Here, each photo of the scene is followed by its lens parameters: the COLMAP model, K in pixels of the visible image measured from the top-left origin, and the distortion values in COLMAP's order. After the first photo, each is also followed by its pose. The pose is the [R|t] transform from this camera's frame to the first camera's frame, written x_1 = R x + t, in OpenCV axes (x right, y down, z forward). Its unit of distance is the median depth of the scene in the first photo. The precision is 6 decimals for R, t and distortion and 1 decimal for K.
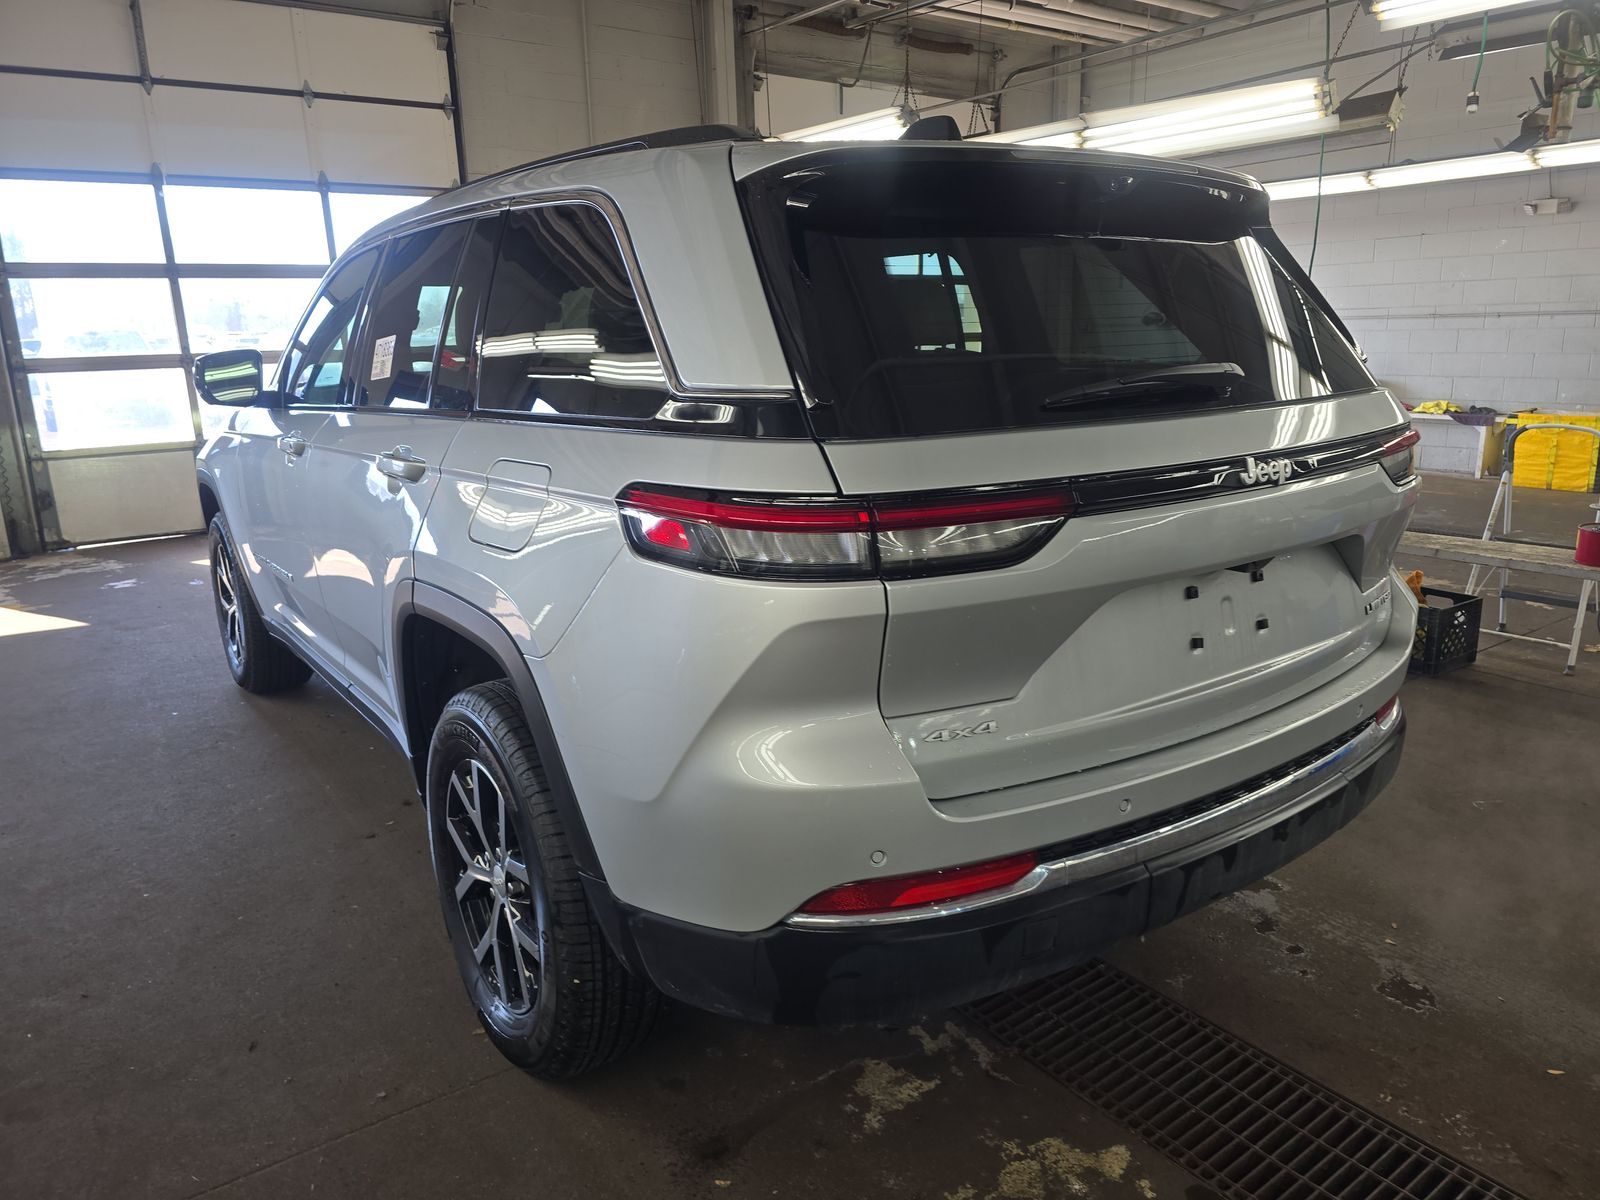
lens RADIAL K [[1079.9, 0, 806.3], [0, 1079.9, 605.9], [0, 0, 1]] dist [0.036377, -0.035871]
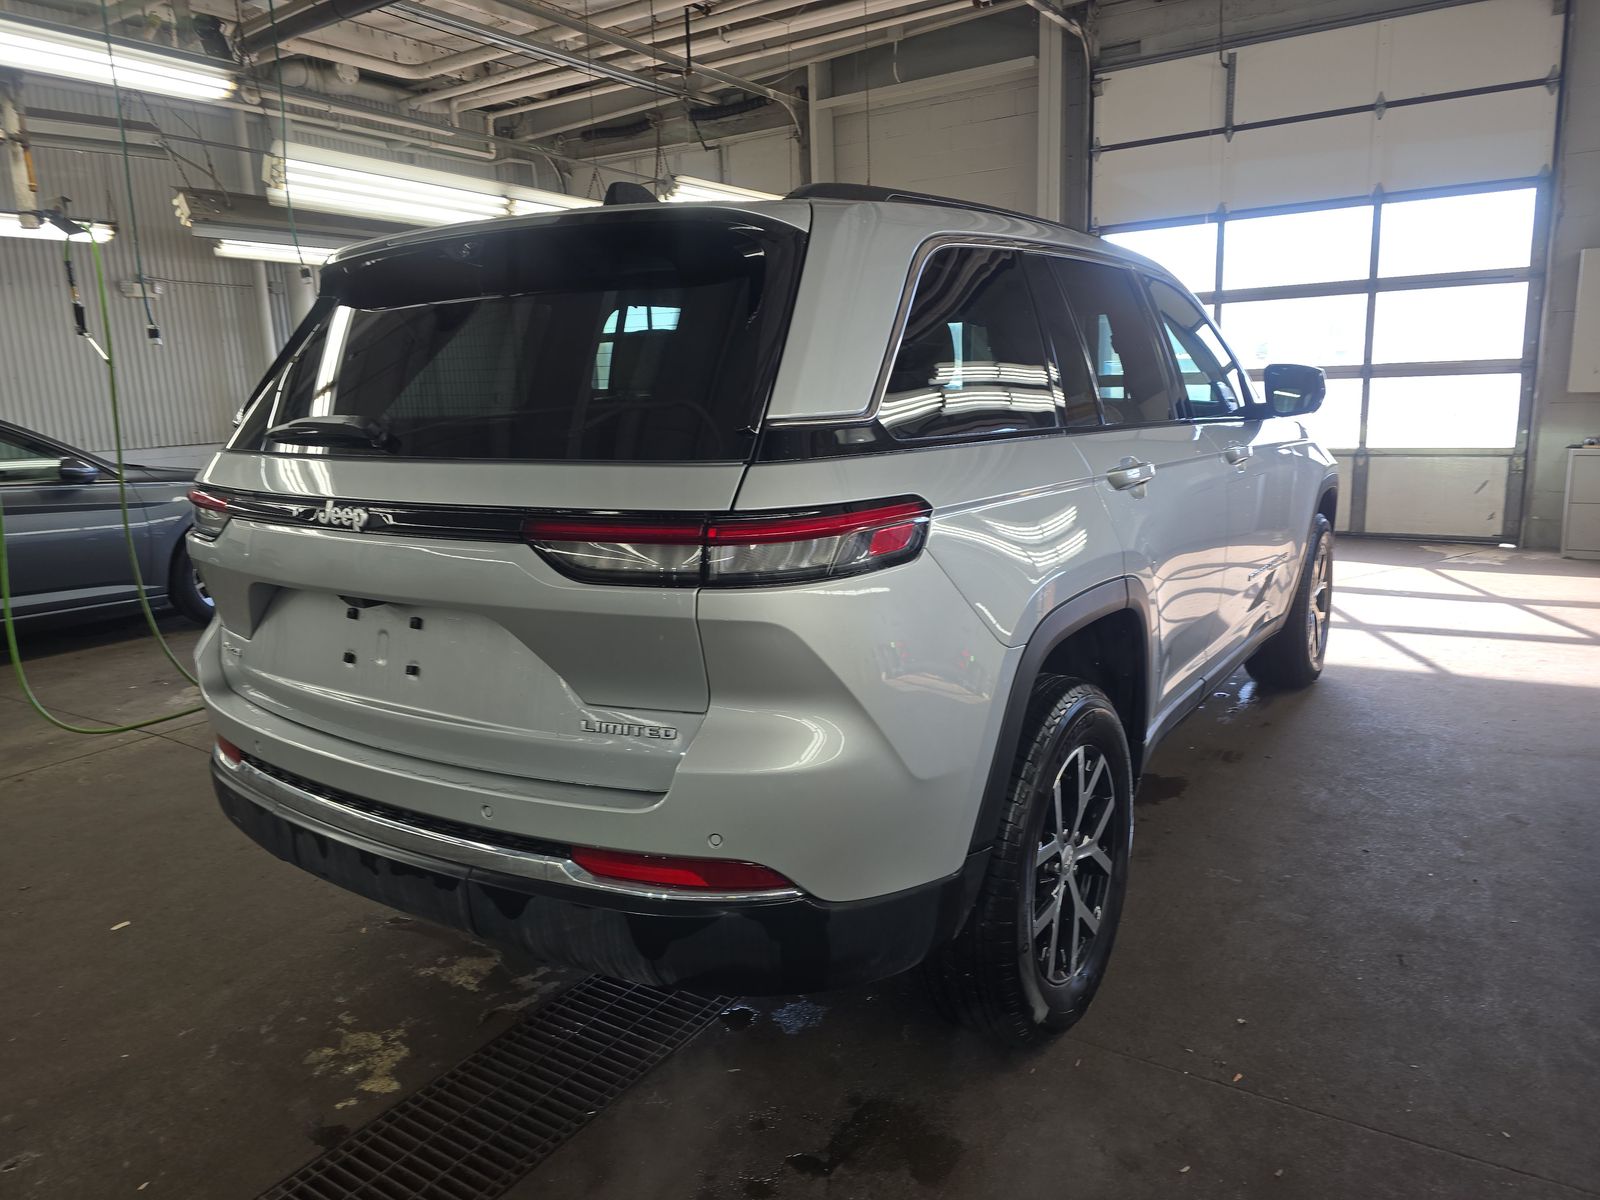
lens RADIAL K [[1079.9, 0, 812.1], [0, 1079.9, 599.8], [0, 0, 1]] dist [0.036377, -0.035871]
pose [[0.342121, 0.201024, -0.917901, 1.397086], [-0.208205, 0.968784, 0.134565, -0.250500], [0.916299, 0.145074, 0.373296, 0.899055]]
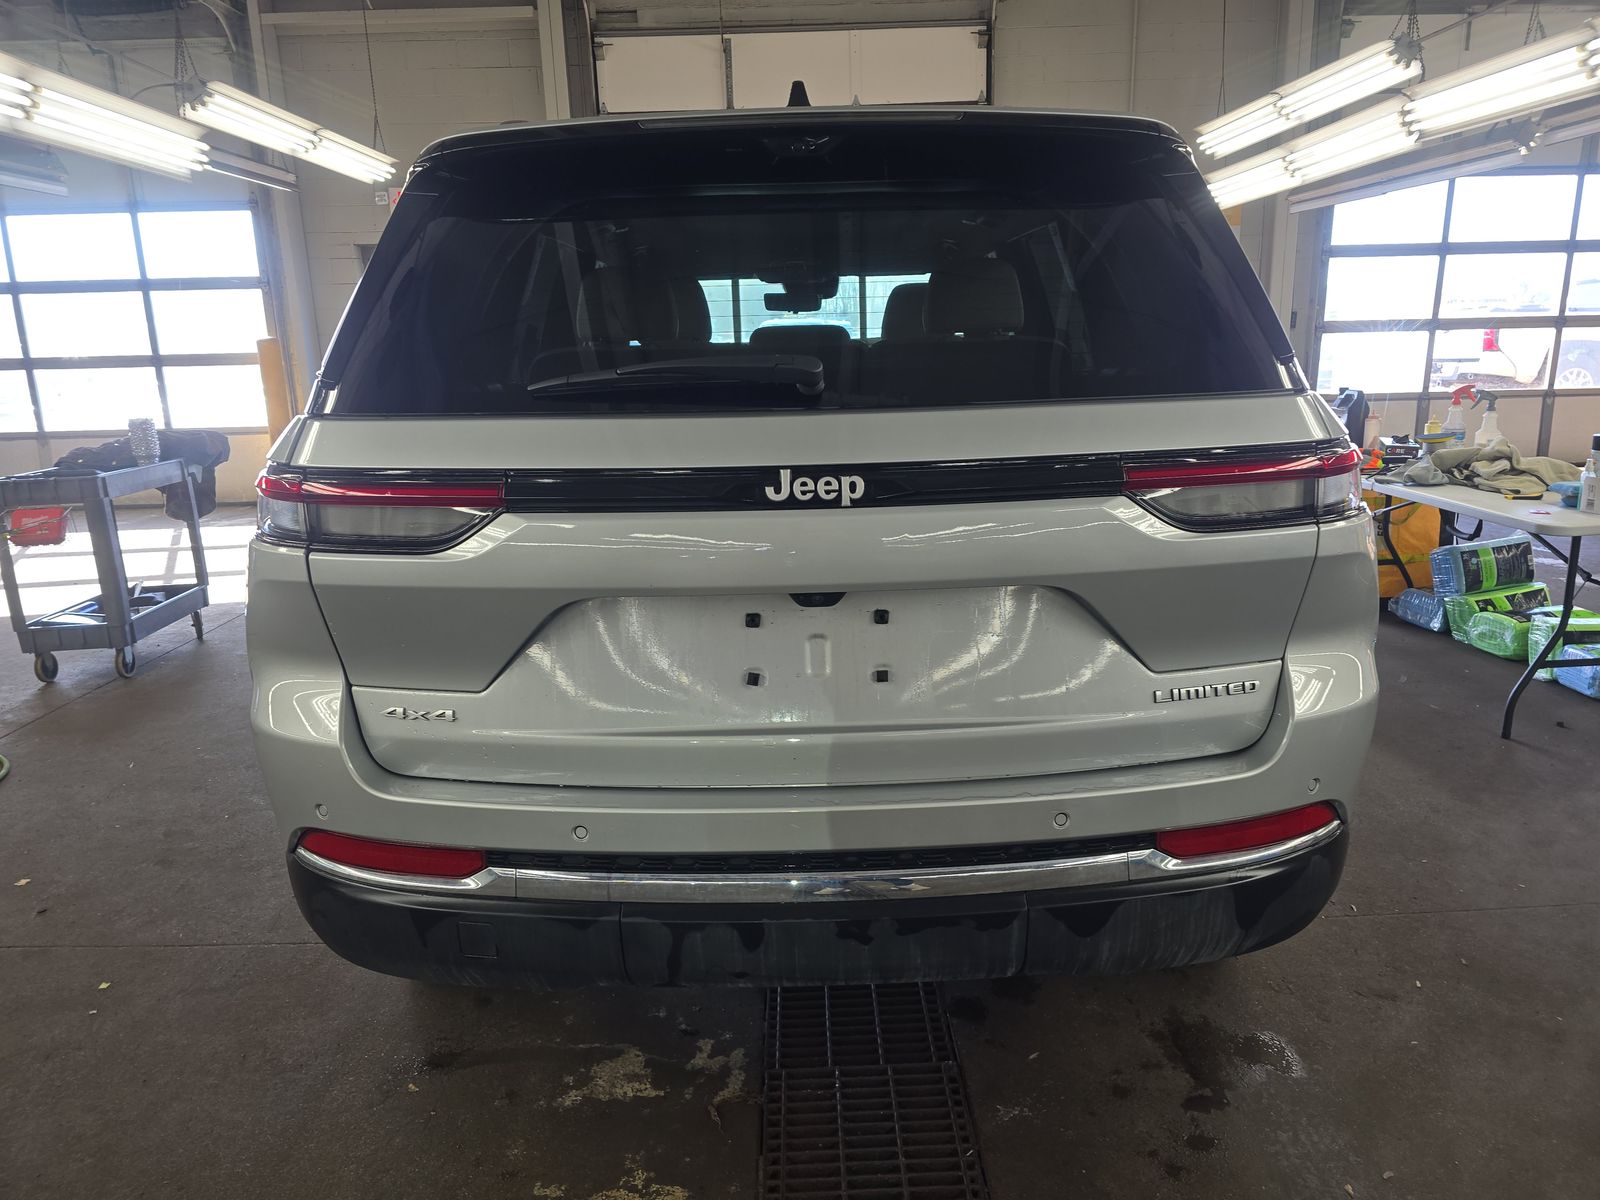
lens RADIAL K [[1079.9, 0, 807.8], [0, 1079.9, 596.0], [0, 0, 1]] dist [0.036377, -0.035871]
pose [[0.815632, 0.137866, -0.561905, 0.774088], [-0.135519, 0.989701, 0.046115, -0.069512], [0.562476, 0.038536, 0.825915, 0.277325]]
